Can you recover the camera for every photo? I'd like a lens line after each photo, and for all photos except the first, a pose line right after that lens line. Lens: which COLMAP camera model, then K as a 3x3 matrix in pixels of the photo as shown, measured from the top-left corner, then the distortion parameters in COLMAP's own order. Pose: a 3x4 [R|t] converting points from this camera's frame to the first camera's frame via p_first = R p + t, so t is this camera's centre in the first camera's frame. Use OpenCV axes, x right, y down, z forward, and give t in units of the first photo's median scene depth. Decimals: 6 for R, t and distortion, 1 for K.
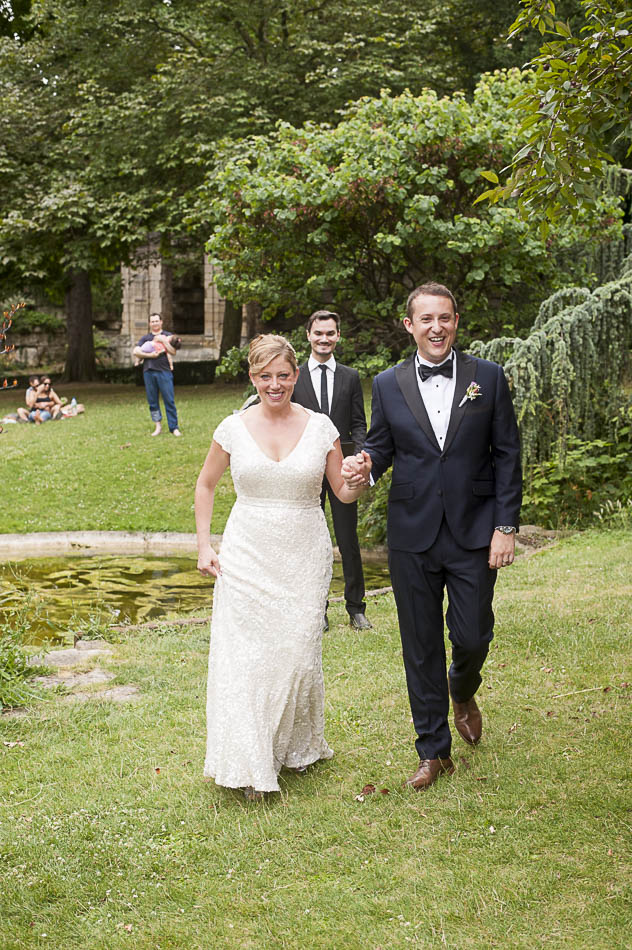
lens RADIAL K [[1393.8, 0, 311.9], [0, 1393.8, 477.5], [0, 0, 1]] dist [-0.043851, 0.000000]
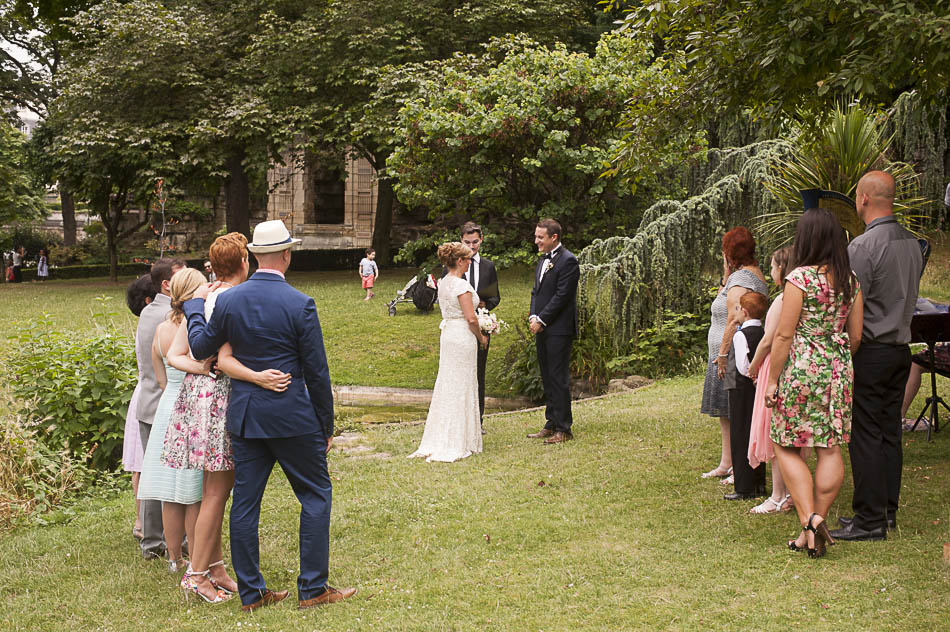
lens RADIAL K [[1393.8, 0, 478.4], [0, 1393.8, 312.4], [0, 0, 1]] dist [-0.043851, 0.000000]
pose [[0.999377, 0.007116, 0.034572, -0.037343], [-0.005816, 0.999278, -0.037551, 0.021752], [-0.034815, 0.037327, 0.998696, -0.298541]]
